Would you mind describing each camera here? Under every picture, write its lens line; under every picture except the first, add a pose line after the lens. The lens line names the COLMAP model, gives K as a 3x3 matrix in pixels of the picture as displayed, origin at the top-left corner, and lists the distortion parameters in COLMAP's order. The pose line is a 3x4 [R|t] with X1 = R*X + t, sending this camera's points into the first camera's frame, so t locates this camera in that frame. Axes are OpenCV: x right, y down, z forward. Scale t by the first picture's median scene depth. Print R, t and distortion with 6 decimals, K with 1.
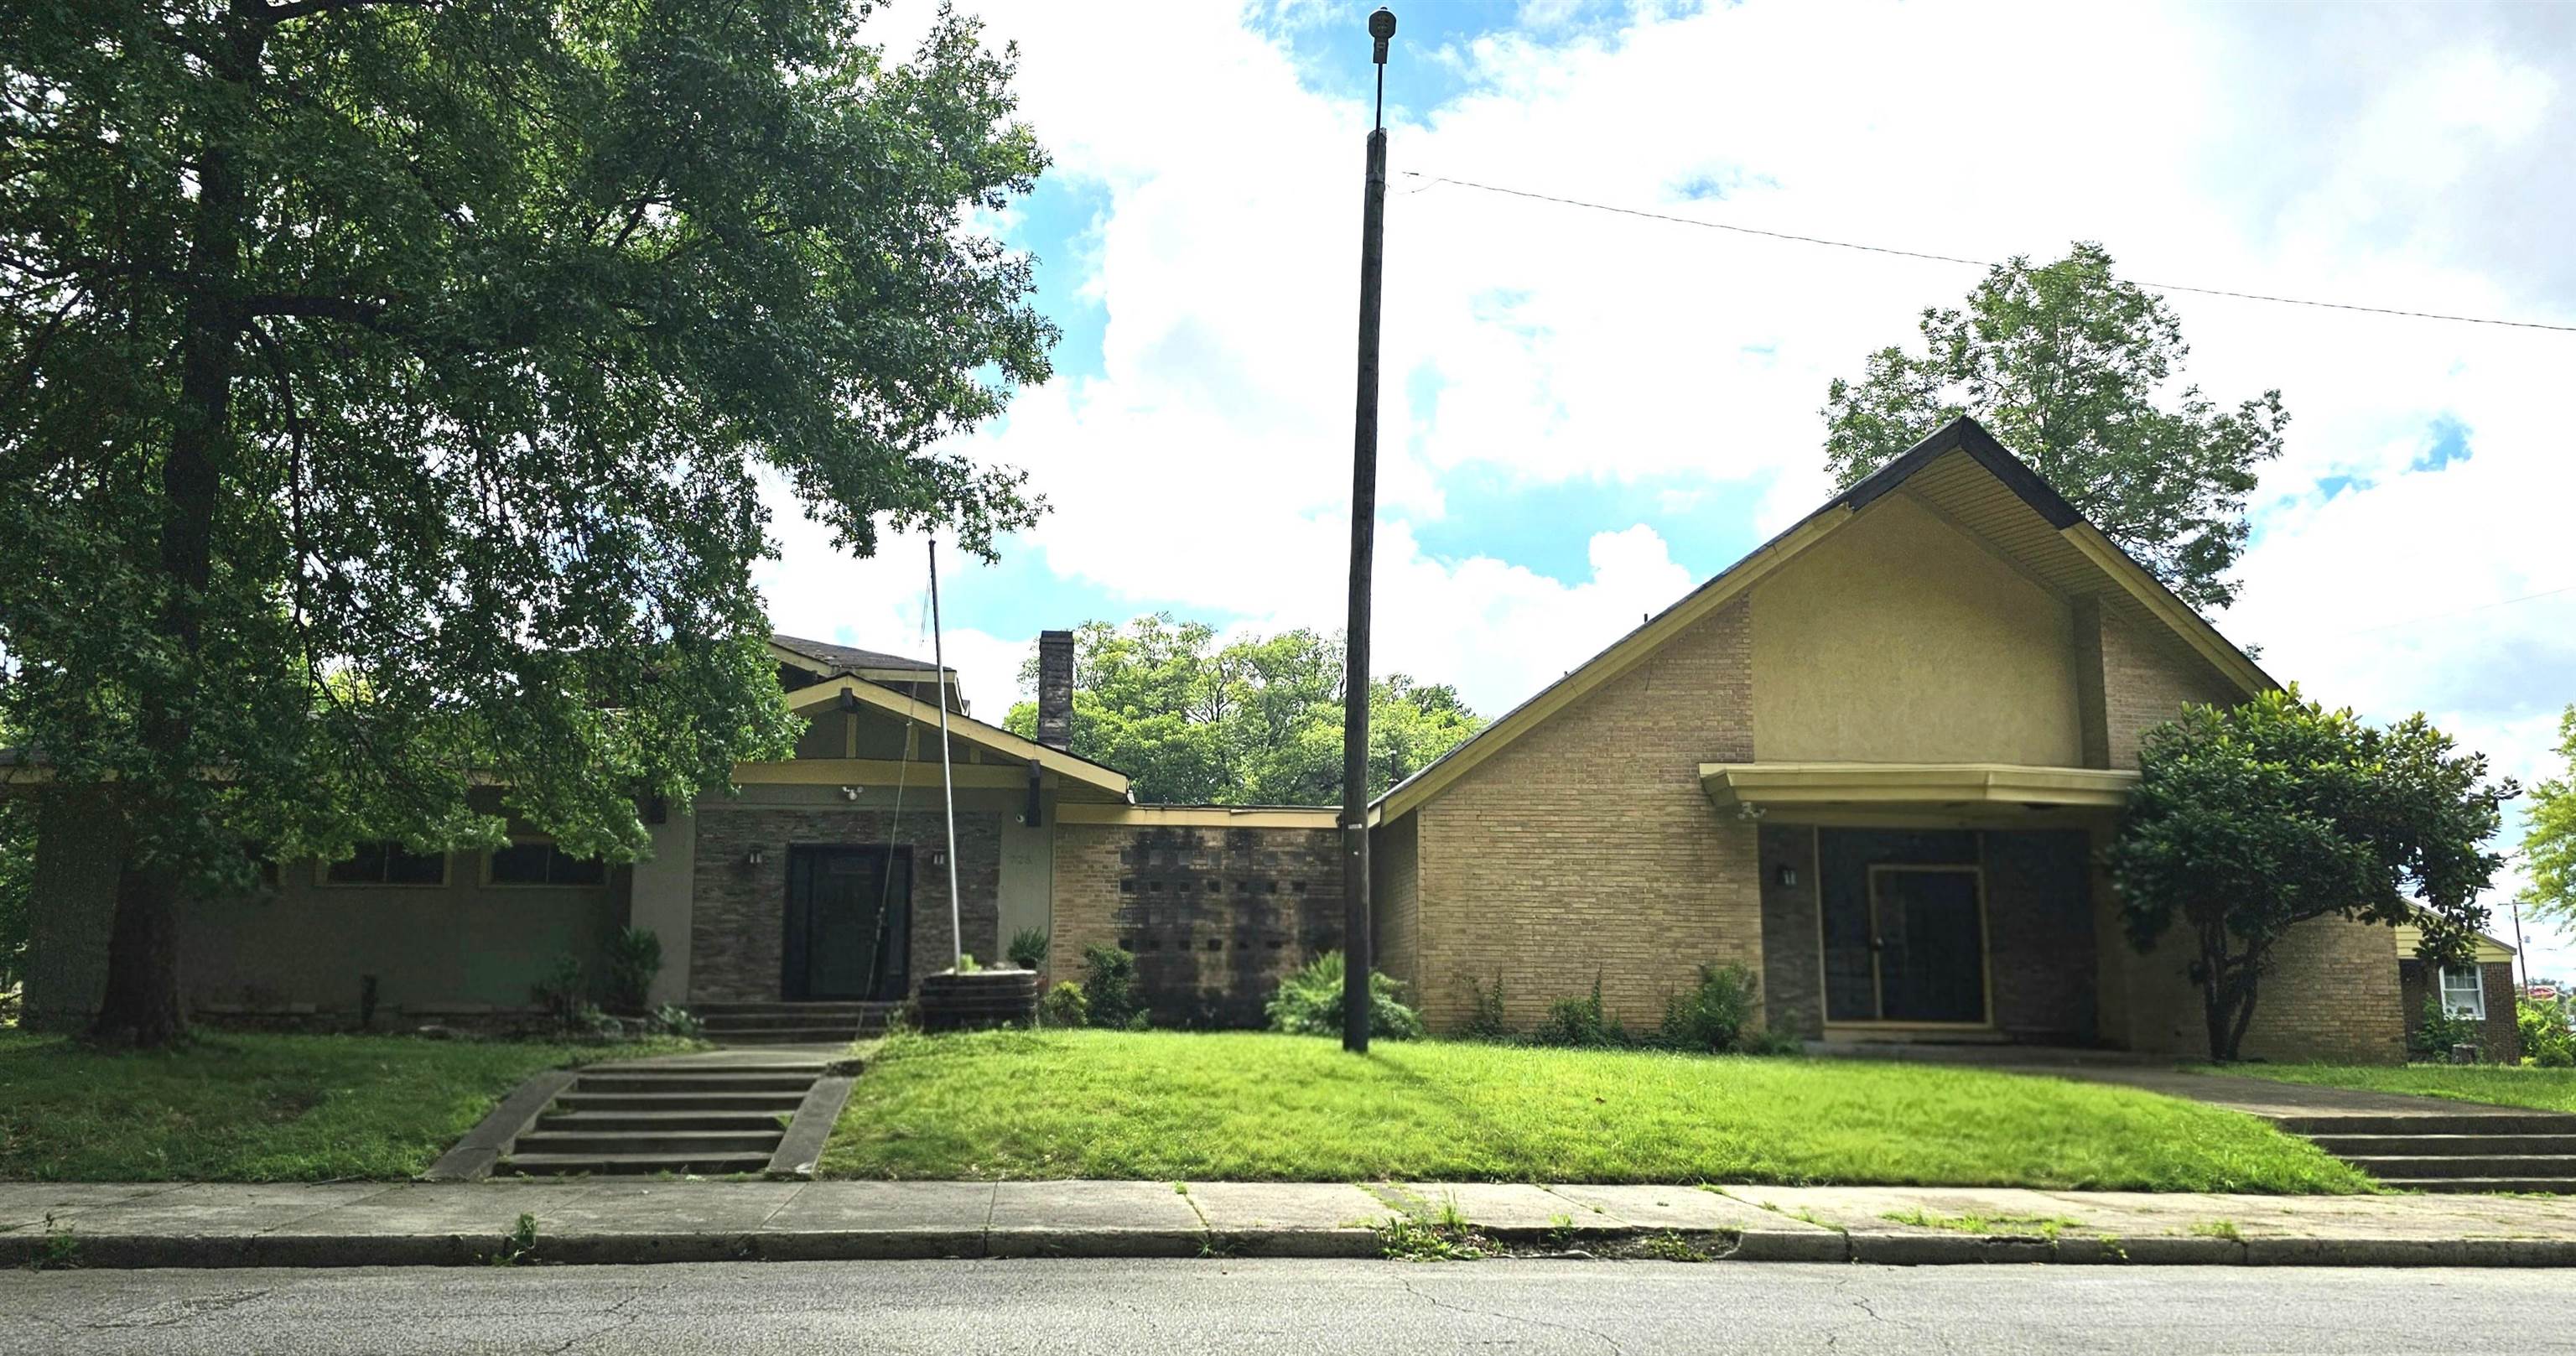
lens RADIAL K [[1660.3, 0, 1288.9], [0, 1660.3, 760.2], [0, 0, 1]] dist [0.021919, -0.000363]
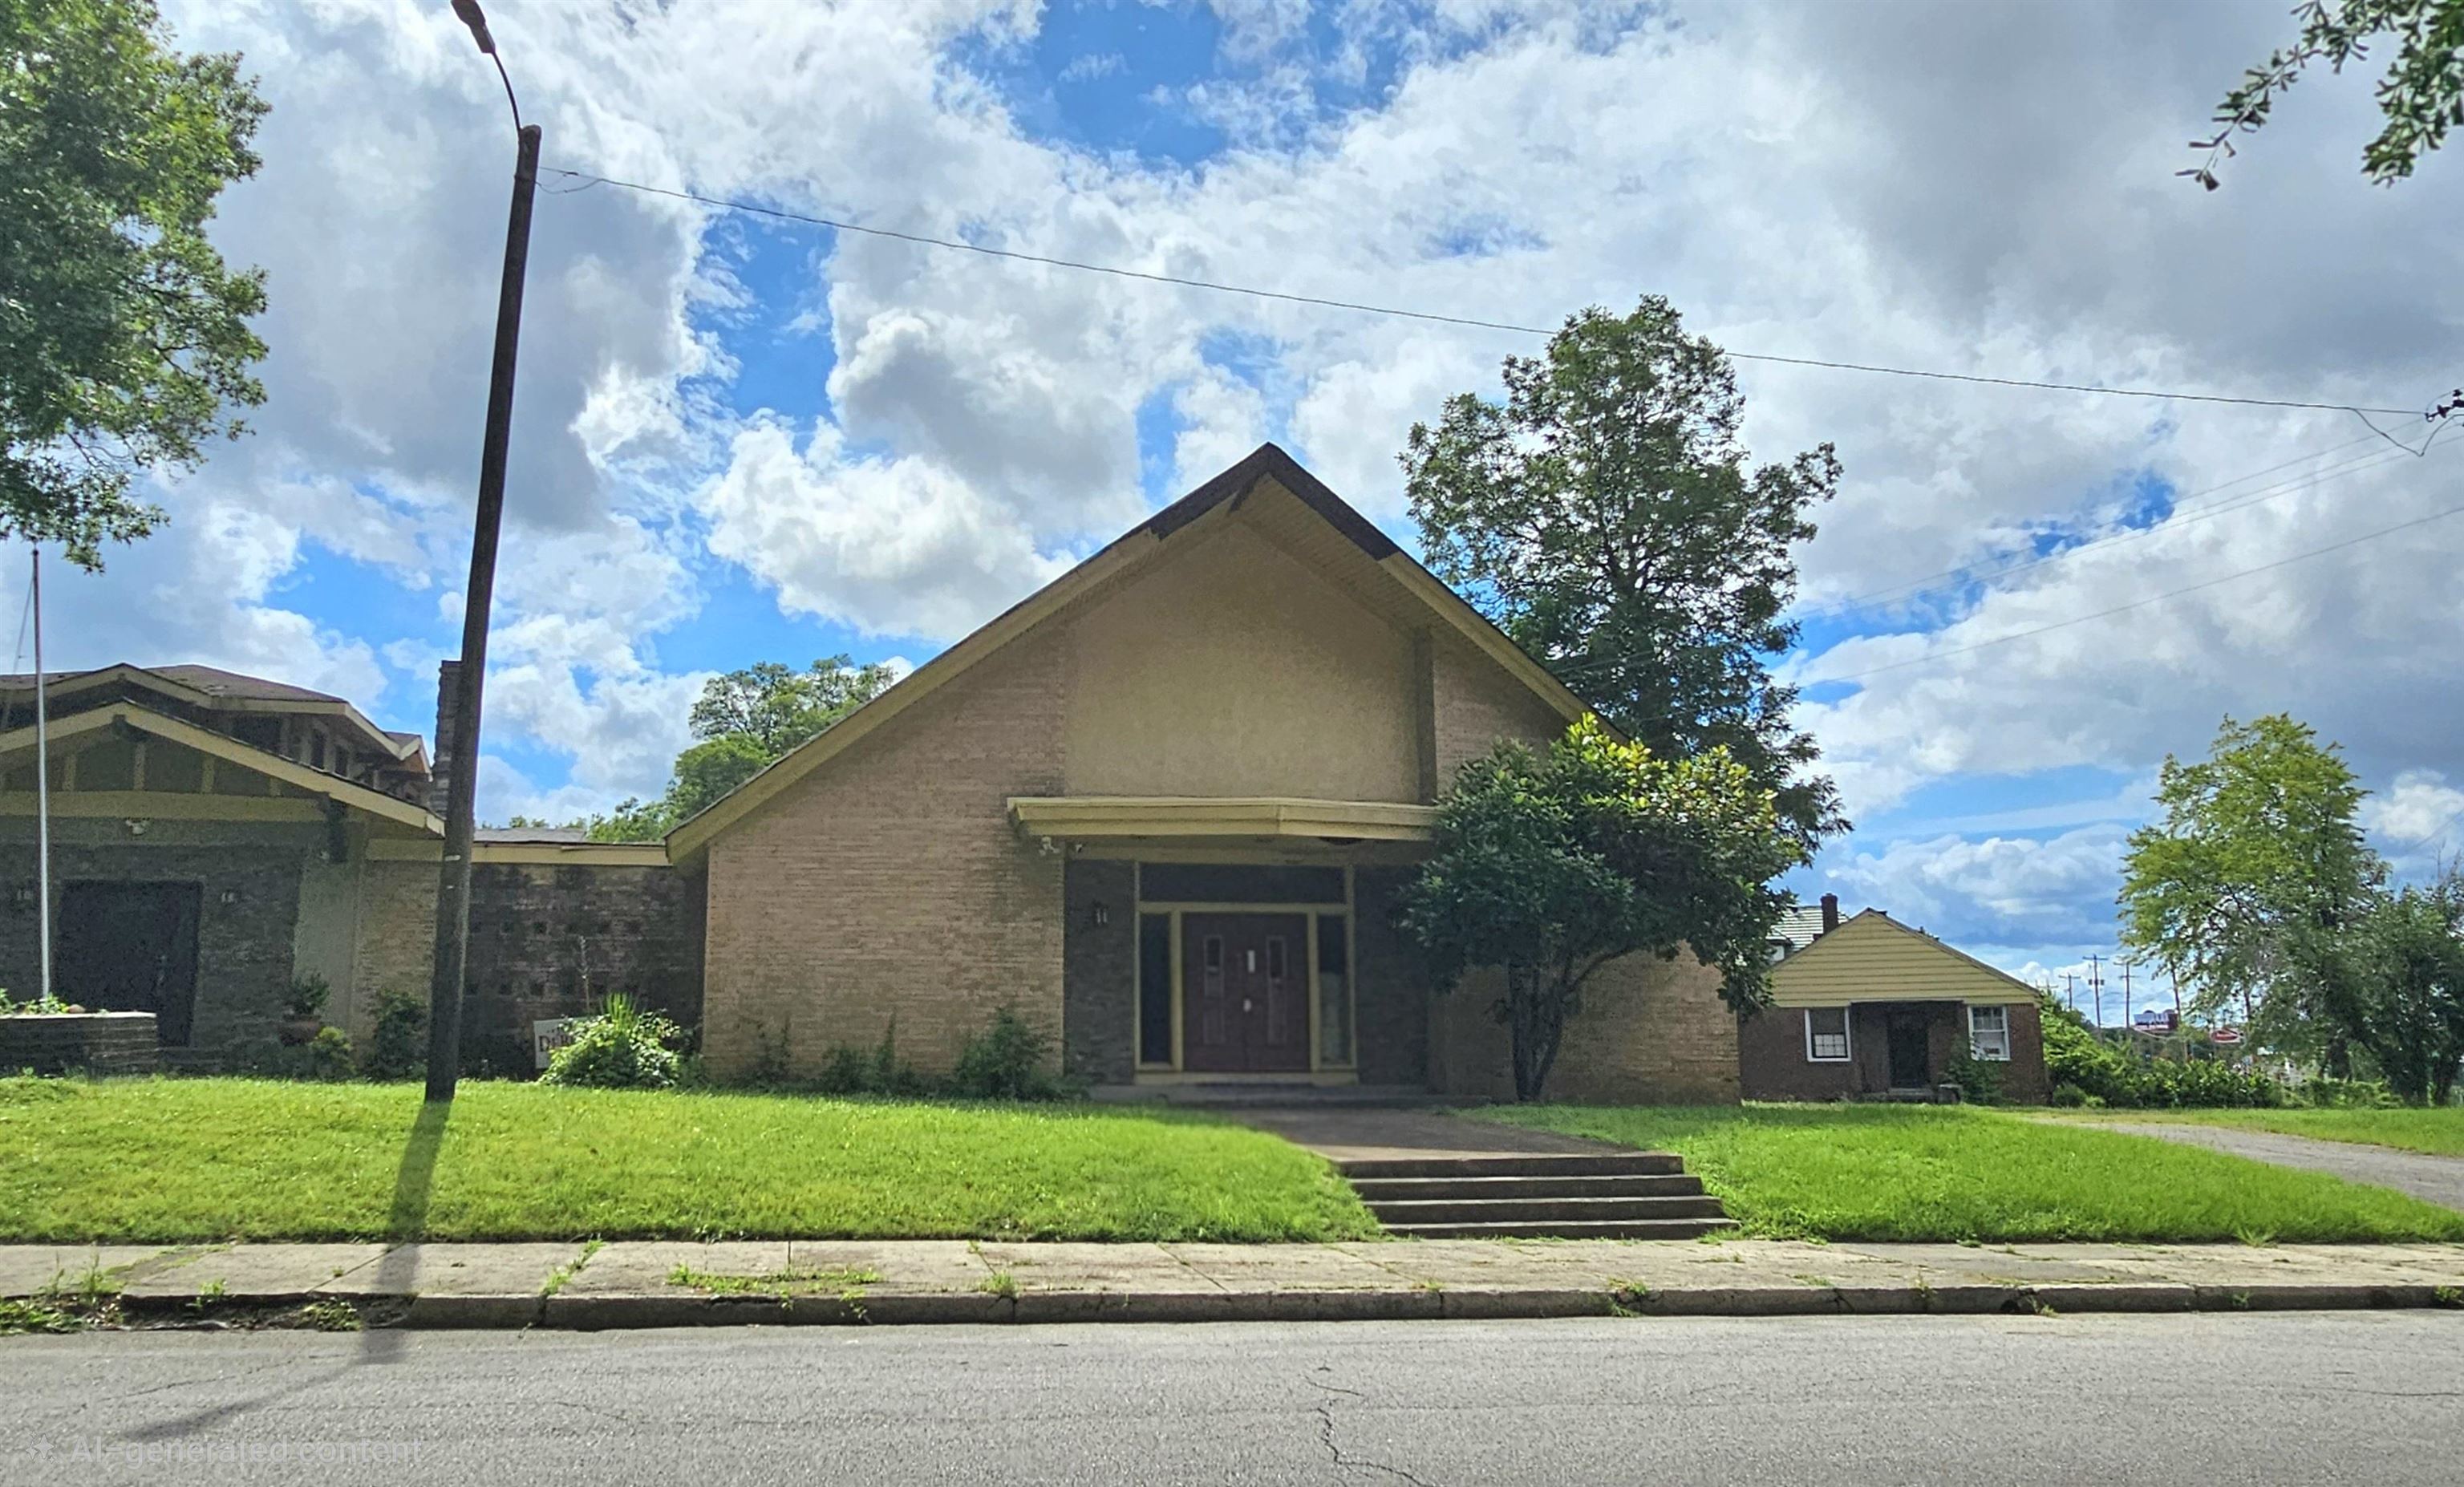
lens RADIAL K [[1678.3, 0, 1072.6], [0, 1678.3, 743.4], [0, 0, 1]] dist [-0.007262, 0.000694]
pose [[0.998567, 0.004951, 0.053278, 0.232148], [-0.002943, 0.999285, -0.037699, 0.007283], [-0.053427, 0.037488, 0.997868, 0.027809]]
